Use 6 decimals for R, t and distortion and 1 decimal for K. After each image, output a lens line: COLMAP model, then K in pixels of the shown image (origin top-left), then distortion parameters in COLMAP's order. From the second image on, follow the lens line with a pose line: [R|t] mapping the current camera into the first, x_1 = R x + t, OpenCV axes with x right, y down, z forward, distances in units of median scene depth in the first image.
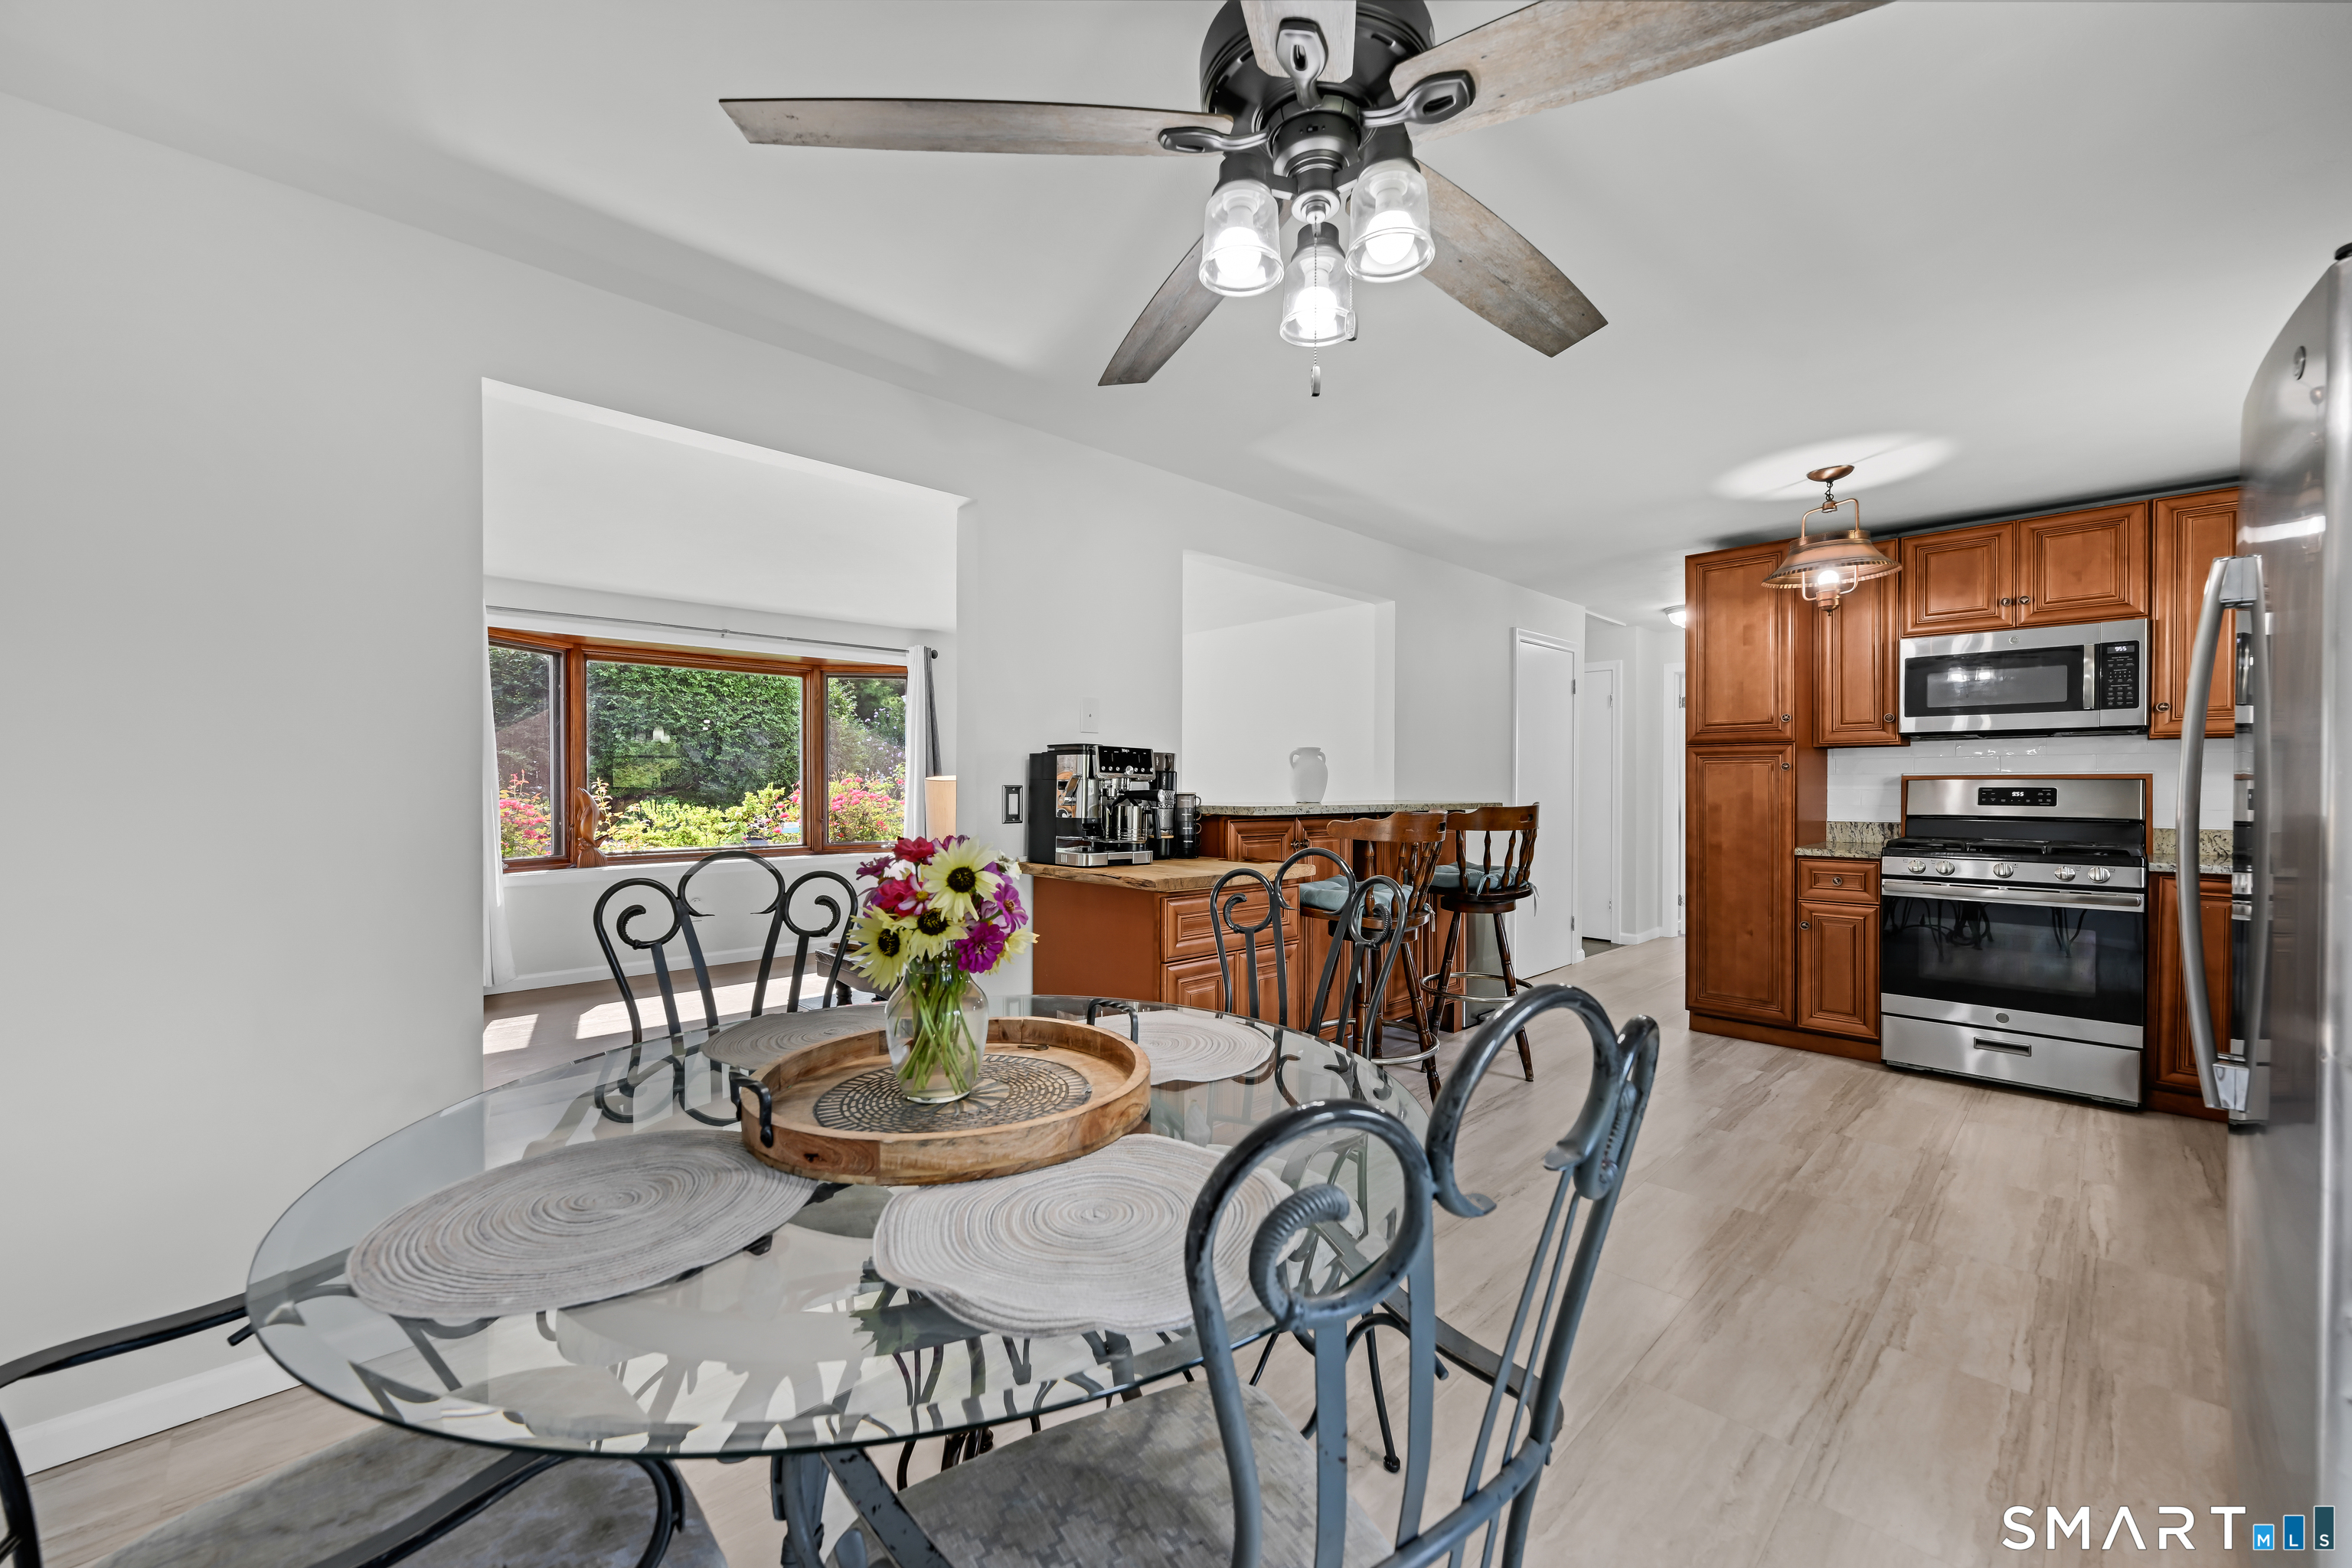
lens RADIAL K [[933.4, 0, 1176.0], [0, 933.4, 784.0], [0, 0, 1]] dist [-0.001555, -0.000162]
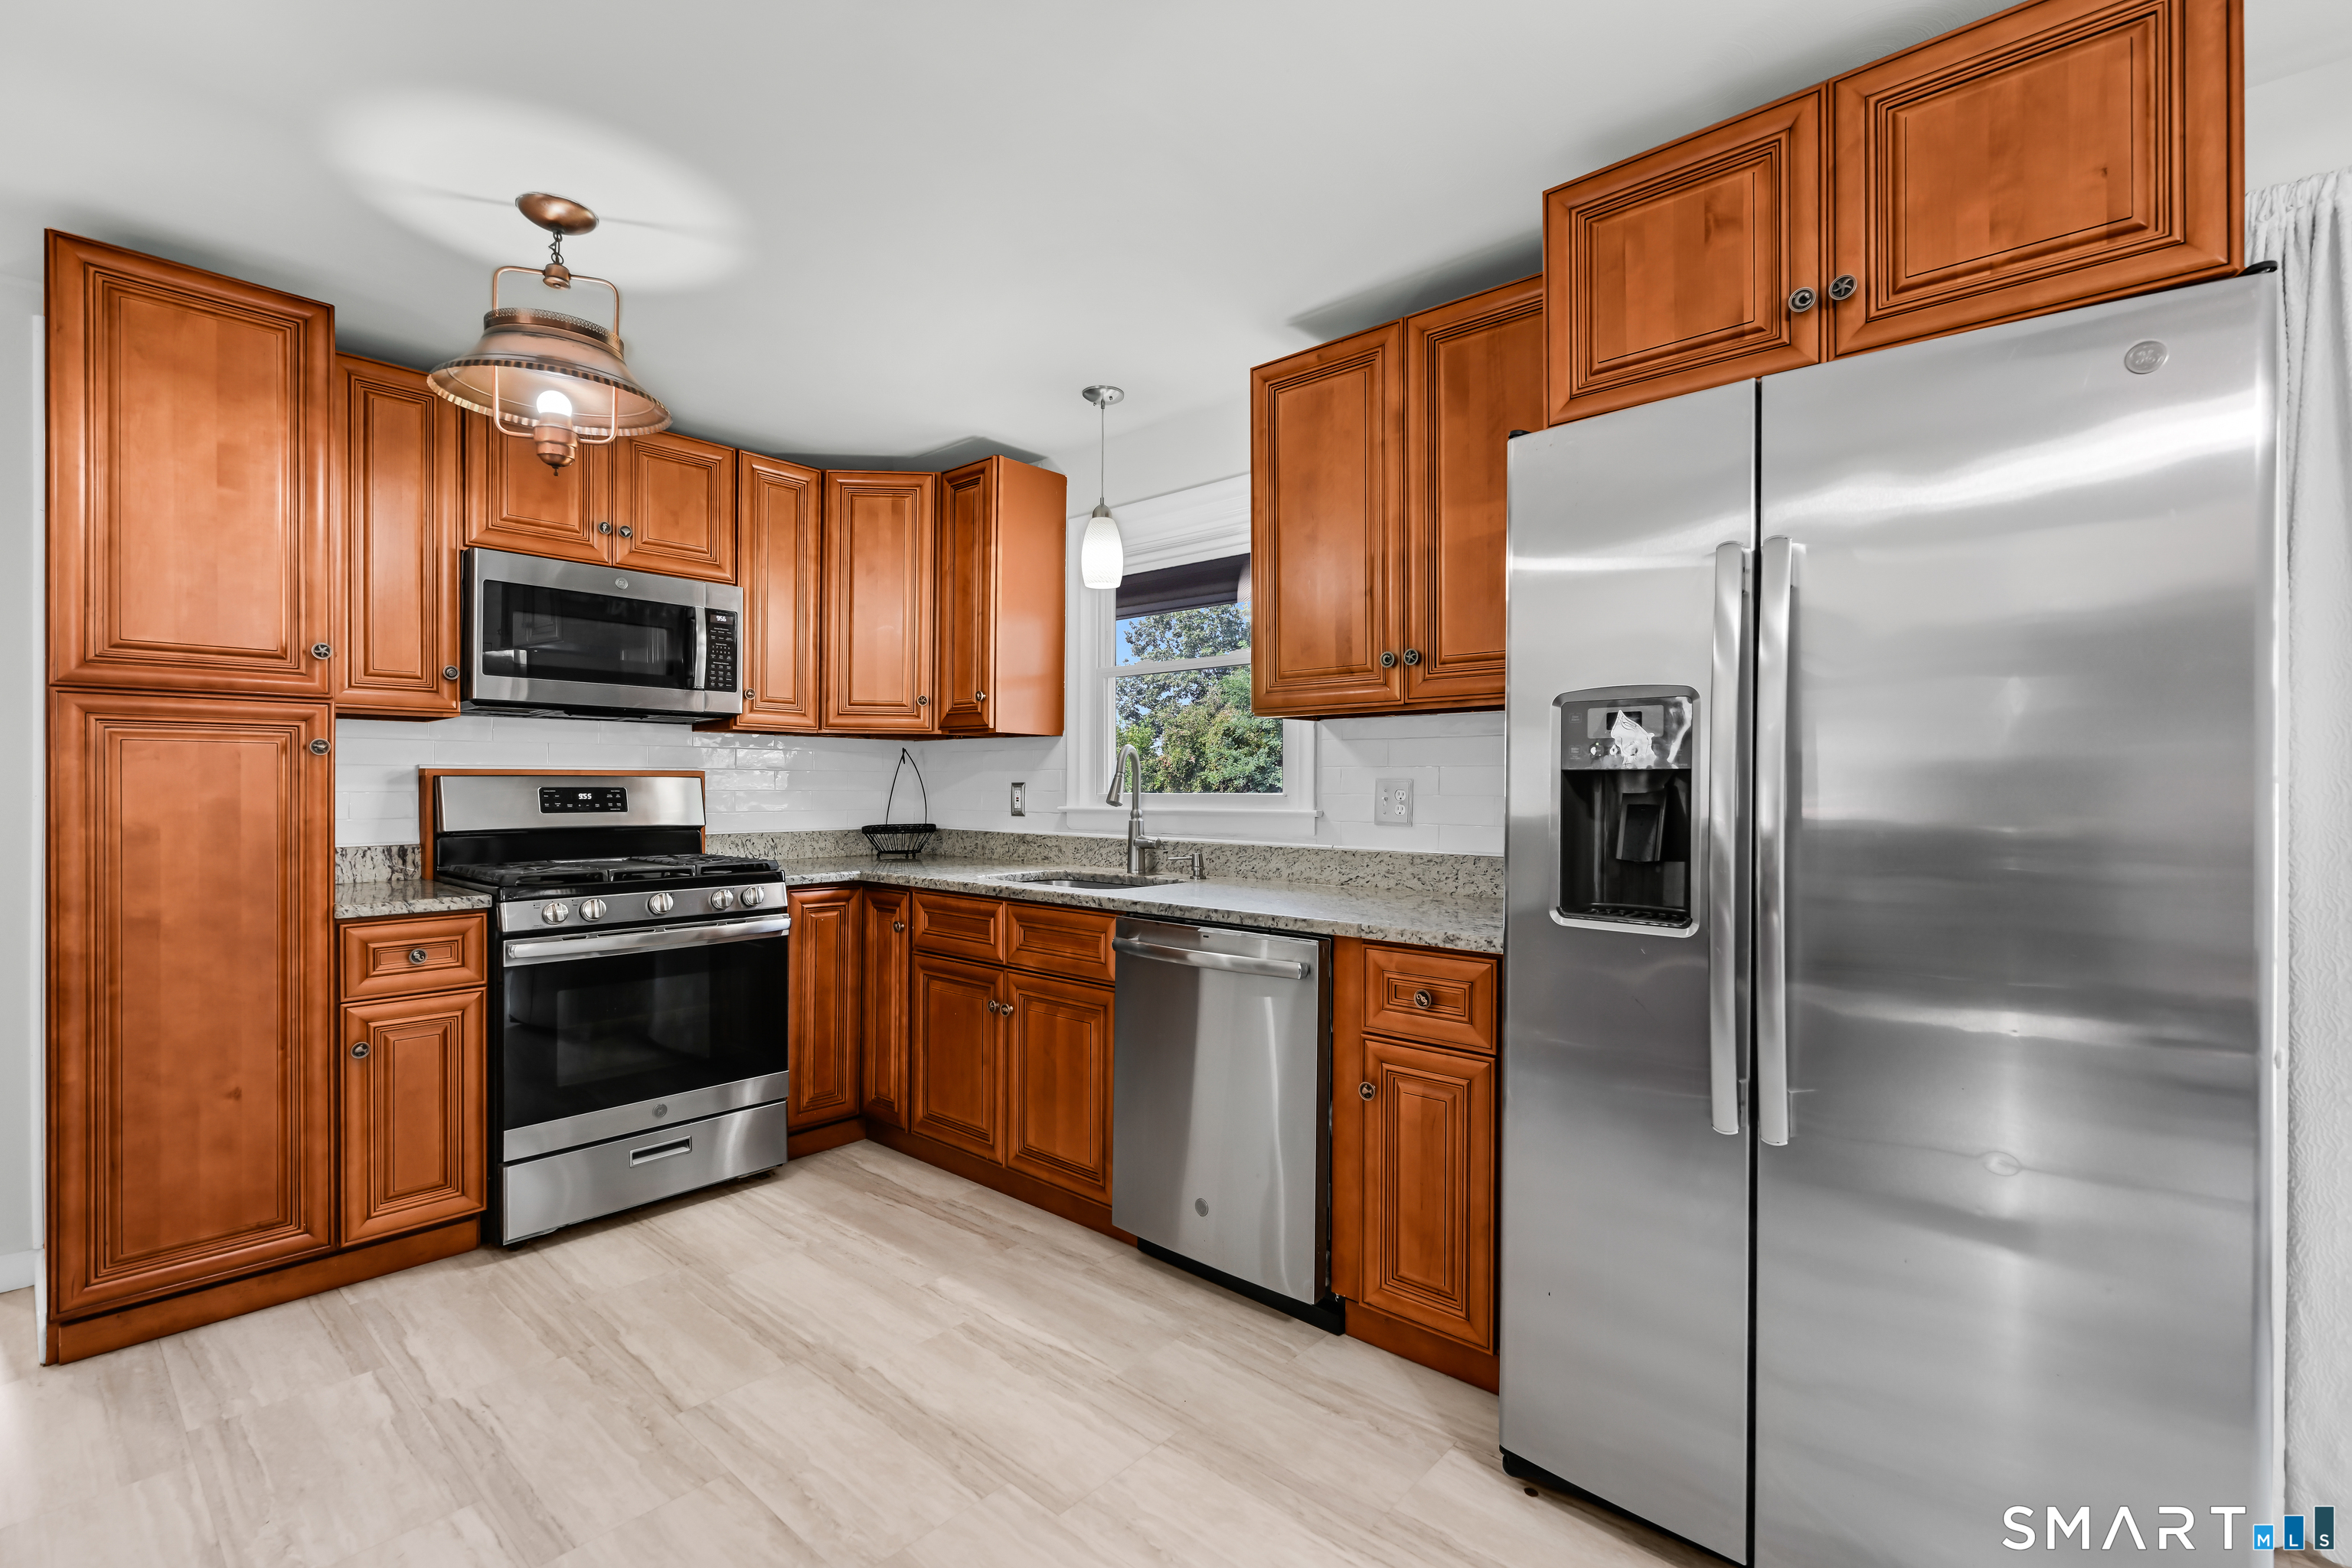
lens RADIAL K [[1059.7, 0, 1177.2], [0, 1059.7, 786.5], [0, 0, 1]] dist [0.000733, -0.000061]
pose [[-0.069011, -0.001911, 0.997614, 0.046873], [-0.002181, 0.999996, 0.001765, 0.000819], [-0.997614, -0.002054, -0.069015, 0.594848]]
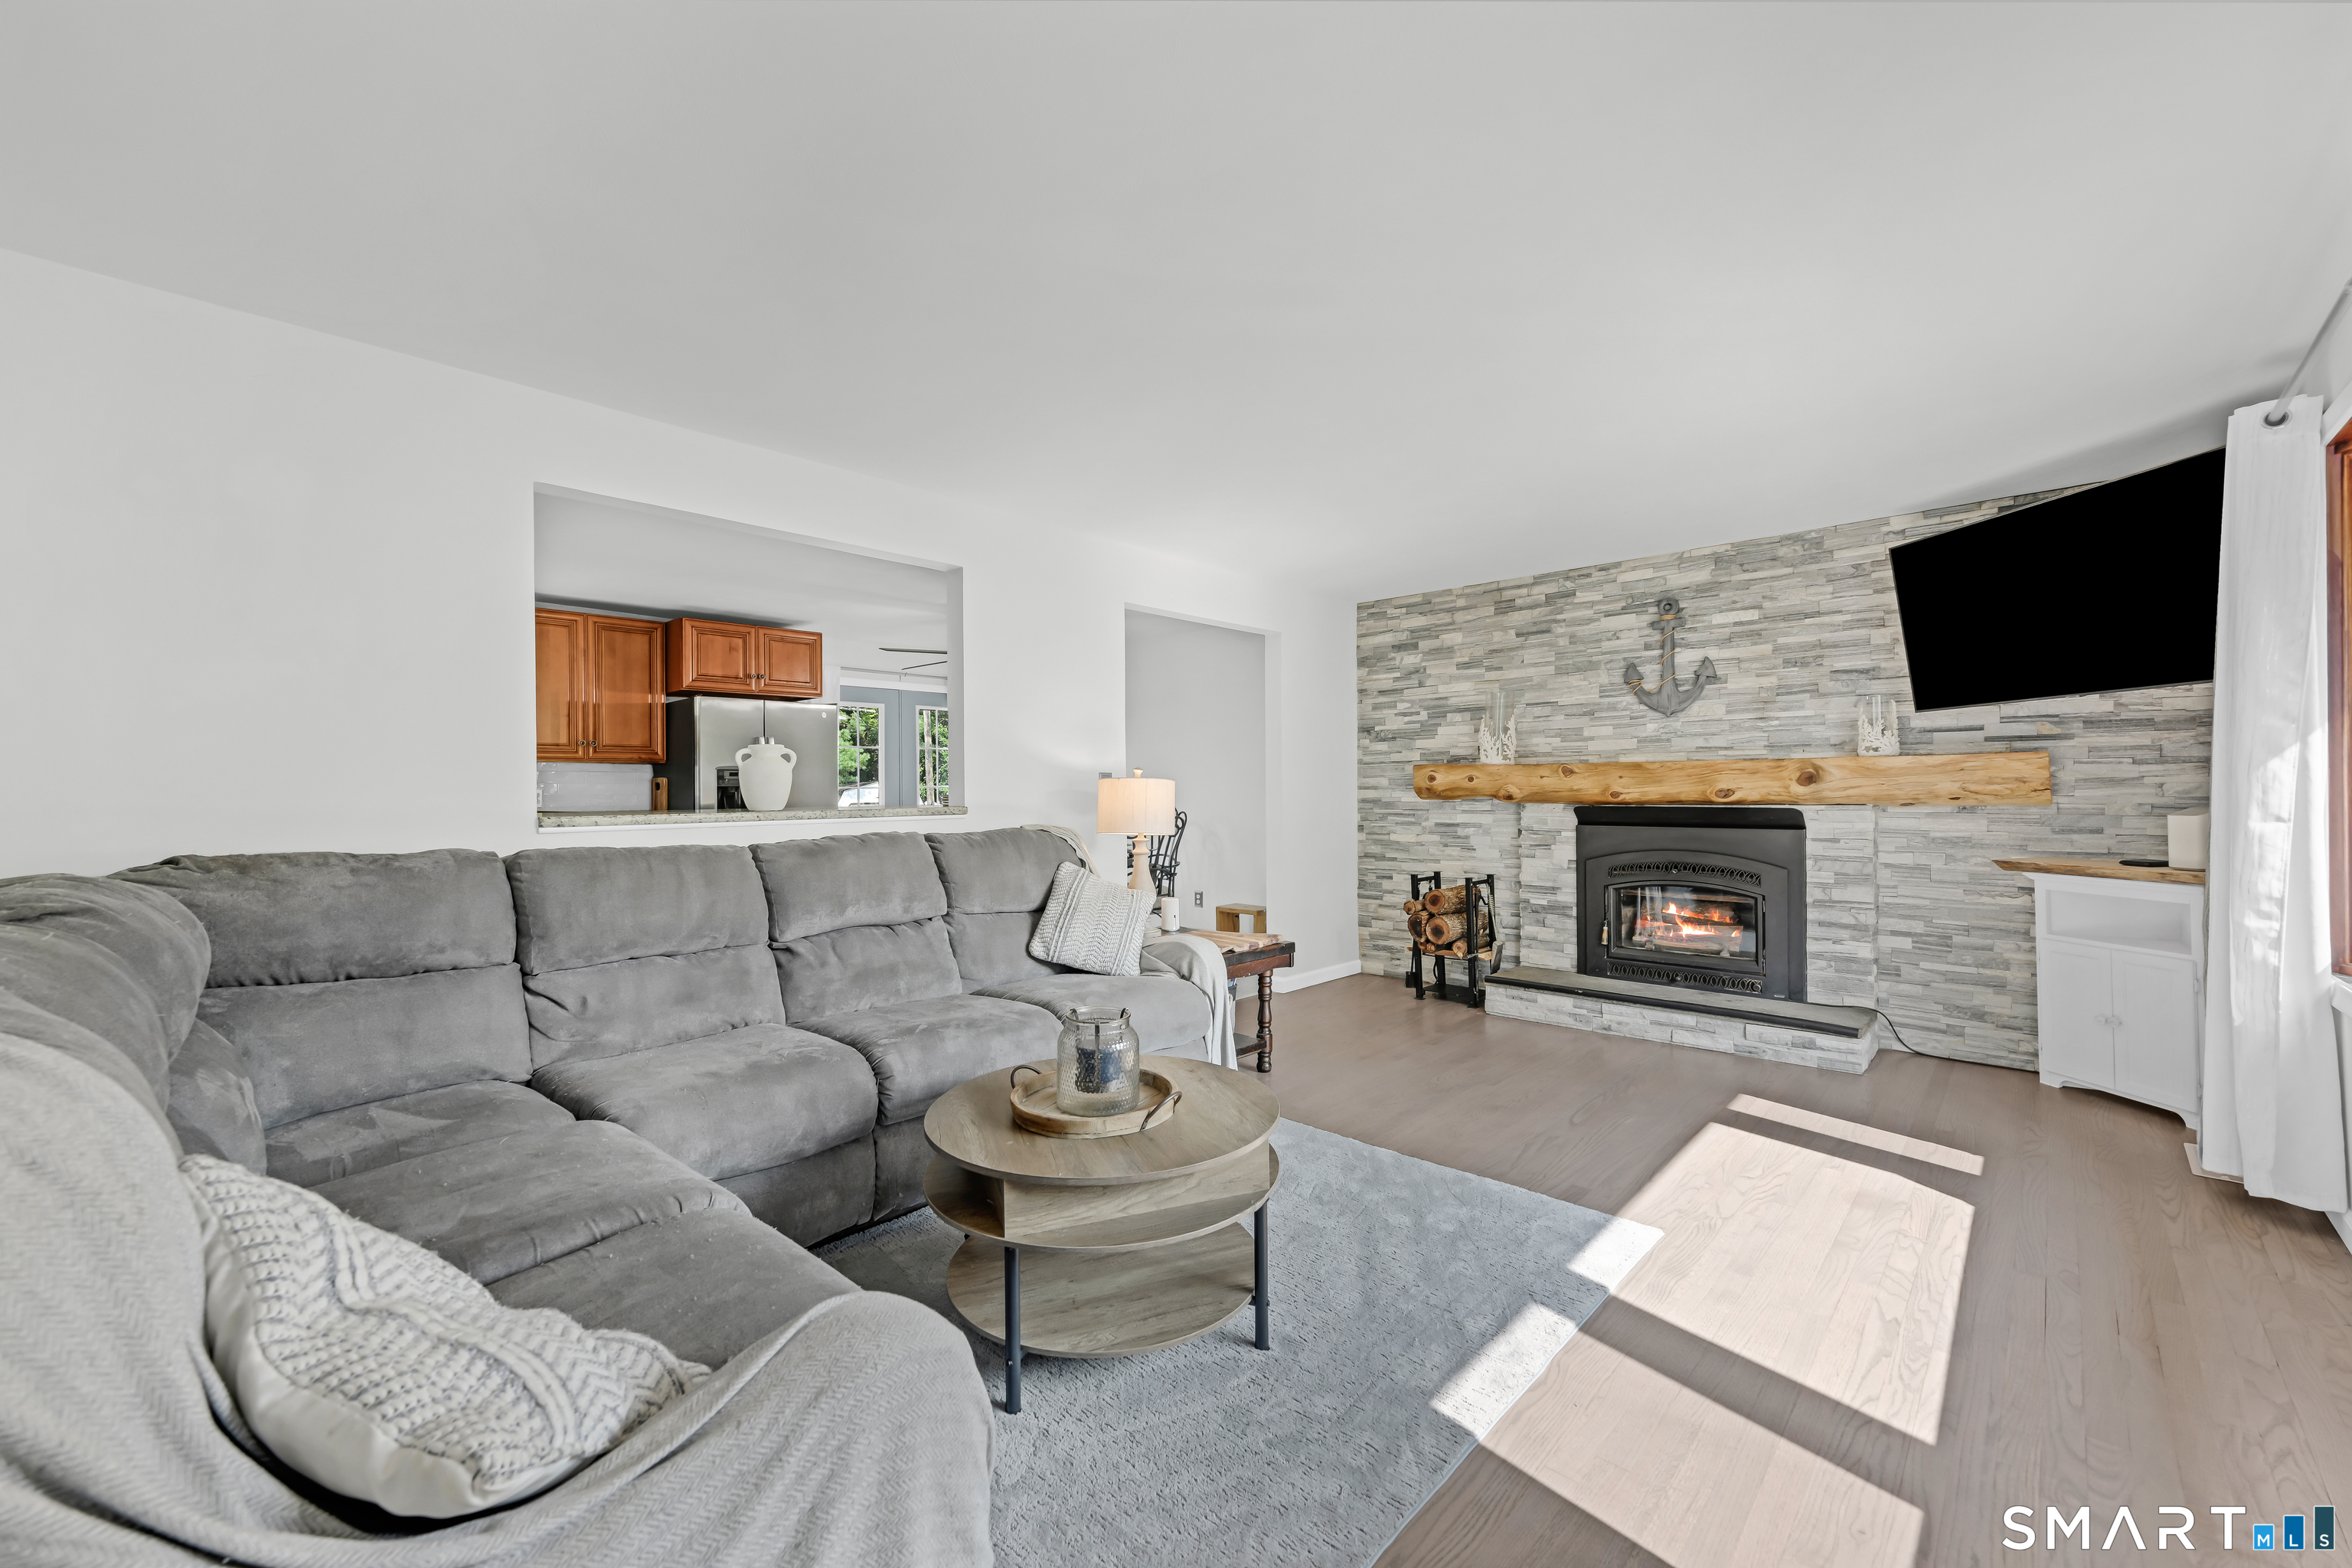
lens RADIAL K [[933.4, 0, 1176.0], [0, 933.4, 784.0], [0, 0, 1]] dist [-0.001555, -0.000162]
pose [[-0.998531, 0.005874, -0.053859, -0.174086], [0.006176, 0.999966, -0.005444, 0.002916], [0.053826, -0.005769, -0.998534, 1.915279]]
